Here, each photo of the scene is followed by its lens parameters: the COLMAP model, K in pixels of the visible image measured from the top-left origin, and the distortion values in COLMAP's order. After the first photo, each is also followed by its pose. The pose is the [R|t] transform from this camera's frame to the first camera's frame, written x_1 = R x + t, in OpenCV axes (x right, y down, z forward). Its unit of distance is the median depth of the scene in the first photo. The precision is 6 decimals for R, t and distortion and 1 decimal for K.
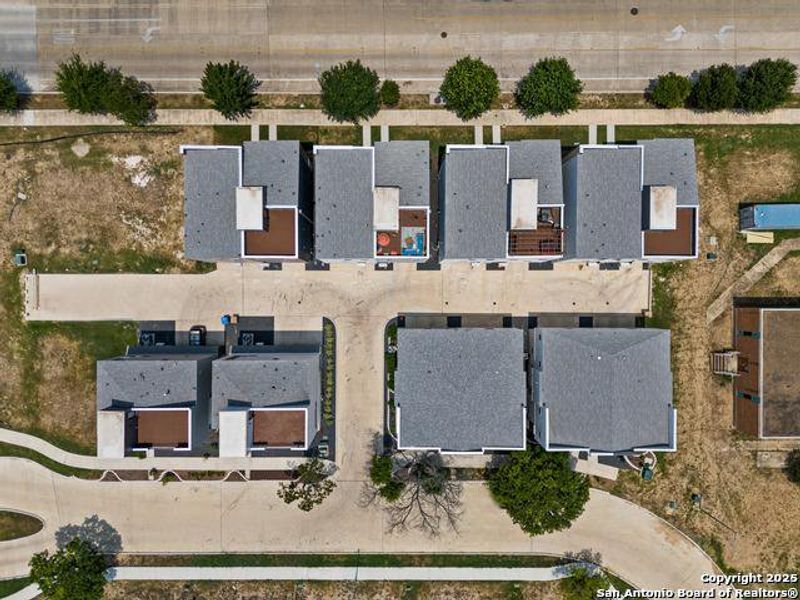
lens RADIAL K [[587.6, 0, 400.0], [0, 587.6, 300.0], [0, 0, 1]] dist [0.061372, -0.057394]
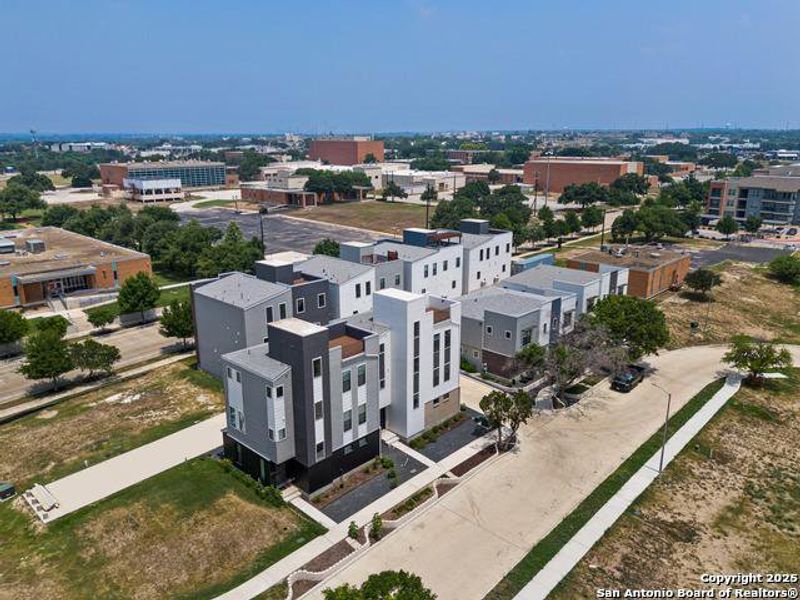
lens RADIAL K [[587.6, 0, 400.0], [0, 587.6, 300.0], [0, 0, 1]] dist [0.061372, -0.057394]
pose [[0.684985, -0.210289, 0.697548, -0.753165], [0.728370, 0.175996, -0.662195, 0.683468], [0.016486, 0.961667, 0.273723, 0.593984]]
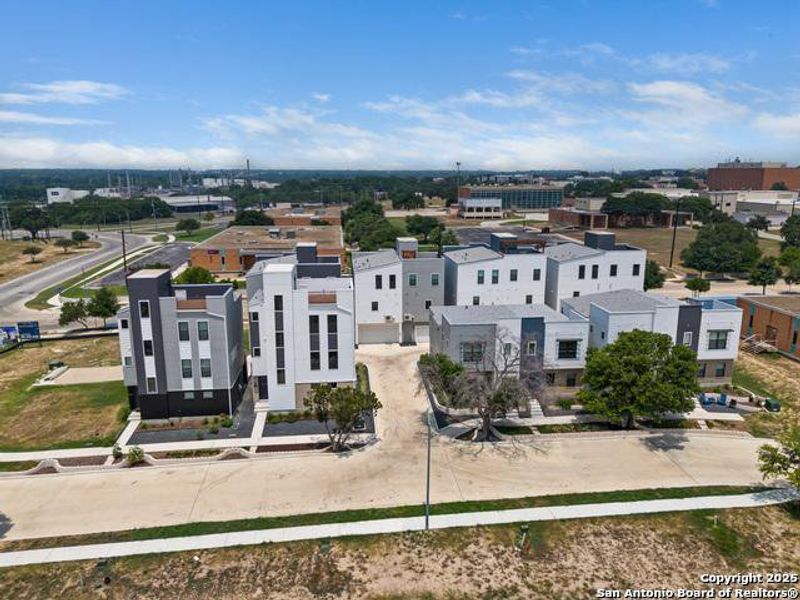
lens RADIAL K [[587.6, 0, 400.0], [0, 587.6, 300.0], [0, 0, 1]] dist [0.061372, -0.057394]
pose [[0.994017, -0.038881, 0.102067, -0.147009], [0.107891, 0.204098, -0.972987, 0.960482], [0.016999, 0.978178, 0.207072, 0.677678]]
